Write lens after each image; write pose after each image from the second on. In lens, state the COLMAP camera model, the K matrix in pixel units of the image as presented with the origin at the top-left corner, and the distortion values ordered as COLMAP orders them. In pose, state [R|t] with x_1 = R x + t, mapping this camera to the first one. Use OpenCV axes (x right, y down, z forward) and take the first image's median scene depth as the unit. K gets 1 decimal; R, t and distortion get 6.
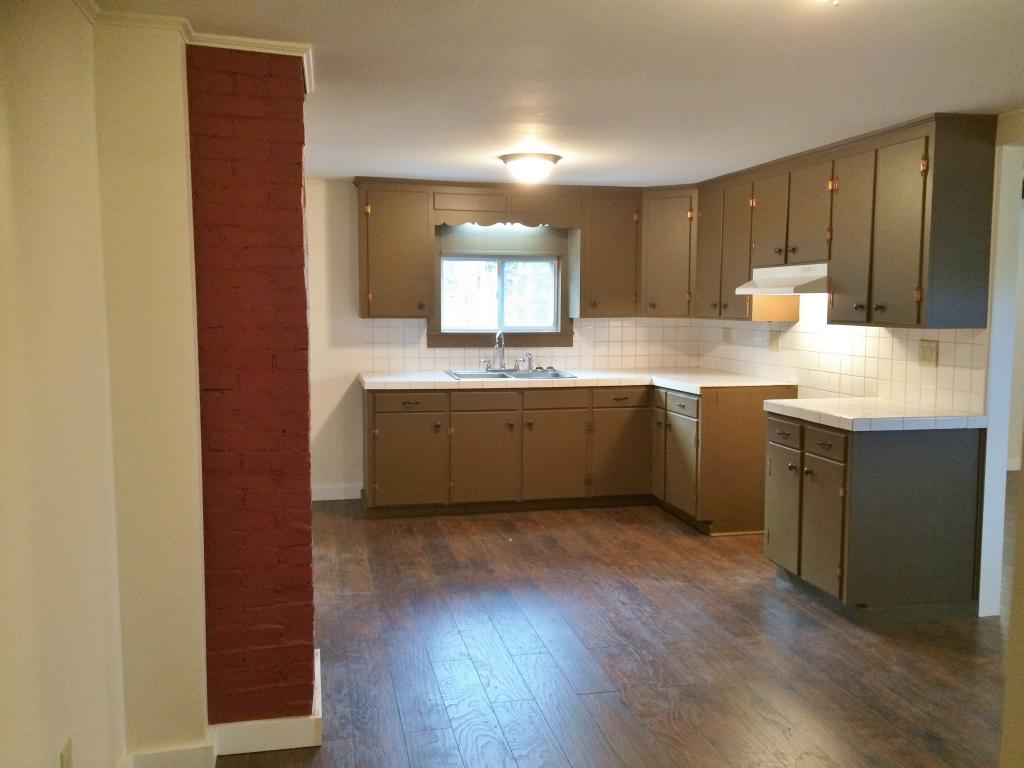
lens RADIAL K [[865.8, 0, 514.9], [0, 865.8, 384.8], [0, 0, 1]] dist [0.026658, -0.014390]
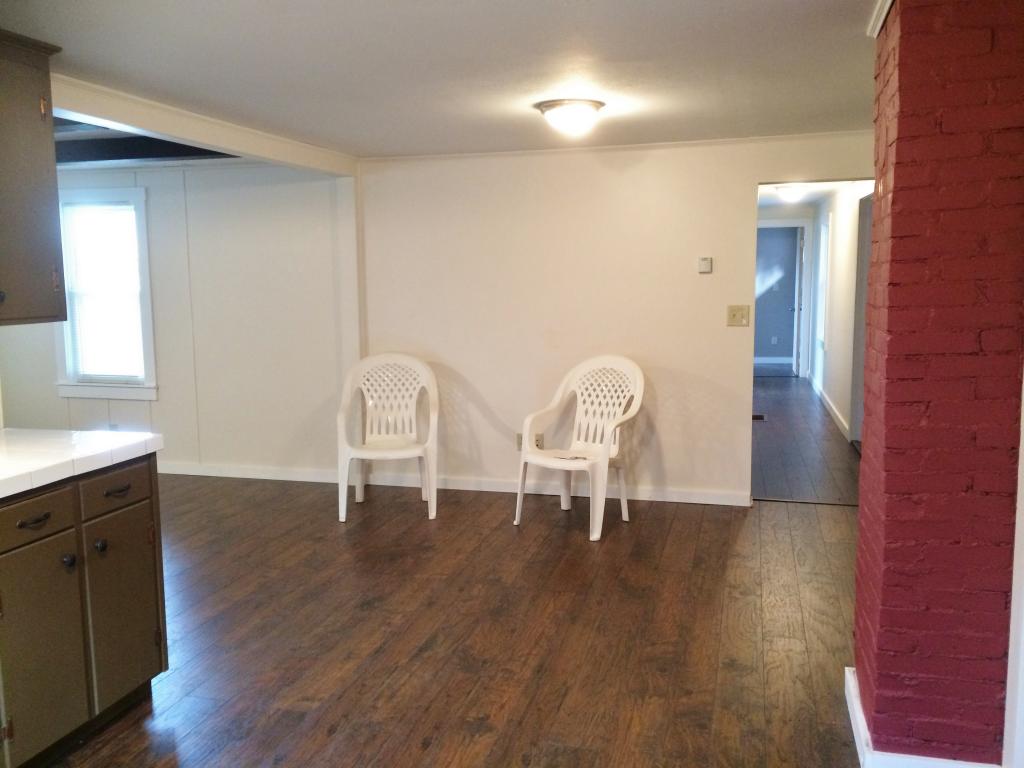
lens RADIAL K [[865.8, 0, 511.3], [0, 865.8, 381.9], [0, 0, 1]] dist [0.026658, -0.014390]
pose [[-0.879443, -0.047740, 0.473604, -0.255005], [0.055006, 0.978100, 0.200736, -0.143525], [-0.472815, 0.202587, -0.857557, 1.452891]]
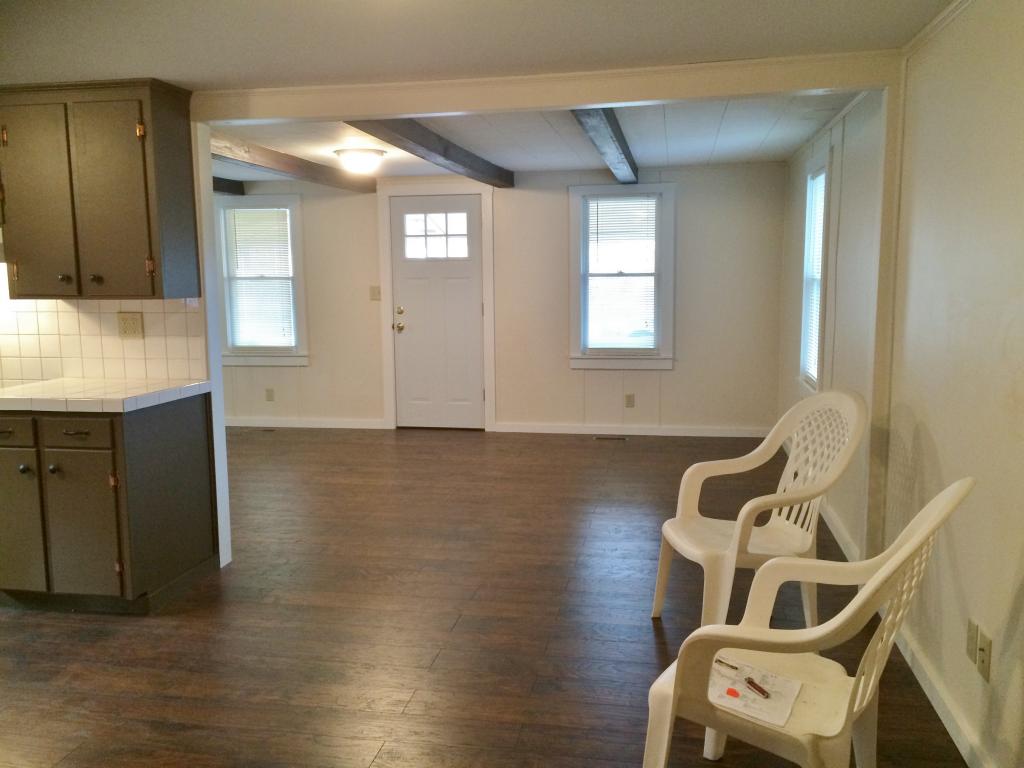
lens RADIAL K [[865.8, 0, 512.7], [0, 865.8, 387.6], [0, 0, 1]] dist [0.026658, -0.014390]
pose [[0.400129, -0.126402, 0.907700, -0.269050], [0.095139, 0.990821, 0.096038, -0.021754], [-0.911507, 0.047930, 0.408482, 0.233904]]
